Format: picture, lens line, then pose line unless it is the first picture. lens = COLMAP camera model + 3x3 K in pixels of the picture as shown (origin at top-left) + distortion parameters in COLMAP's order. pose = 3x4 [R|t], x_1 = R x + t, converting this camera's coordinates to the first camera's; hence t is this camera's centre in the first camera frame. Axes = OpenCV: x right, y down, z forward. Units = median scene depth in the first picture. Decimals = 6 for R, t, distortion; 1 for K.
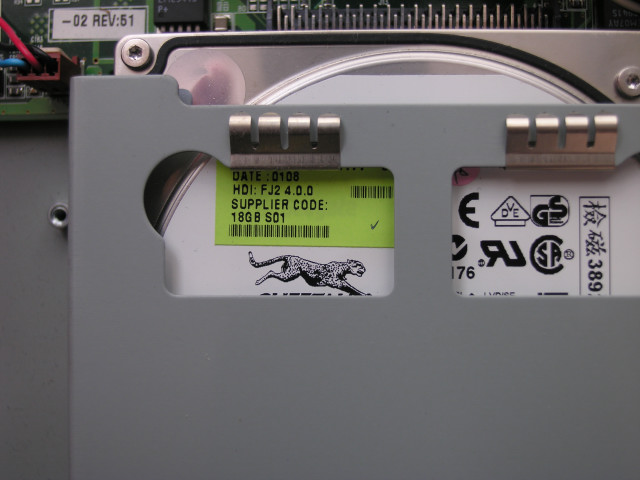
lens RADIAL K [[902.6, 0, 320.0], [0, 902.6, 240.0], [0, 0, 1]] dist [-0.021373, -0.017829]
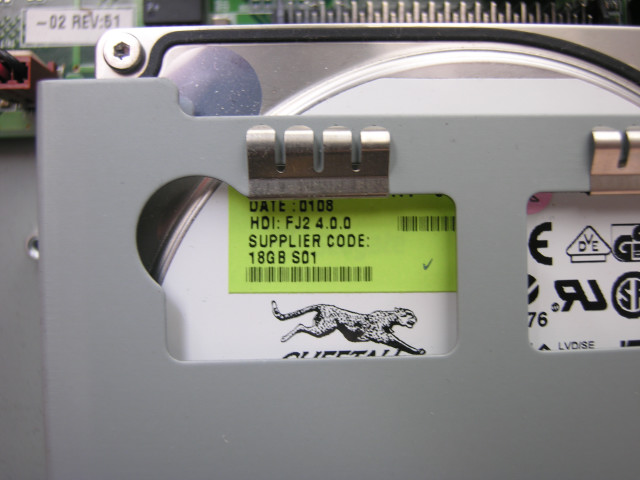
lens RADIAL K [[676.7, 0, 320.0], [0, 676.7, 240.0], [0, 0, 1]] dist [-0.049853, -0.014503]
pose [[0.996870, -0.018934, 0.076757, -0.081599], [0.016906, 0.999493, 0.026982, -0.056264], [-0.077229, -0.025599, 0.996685, 0.404084]]
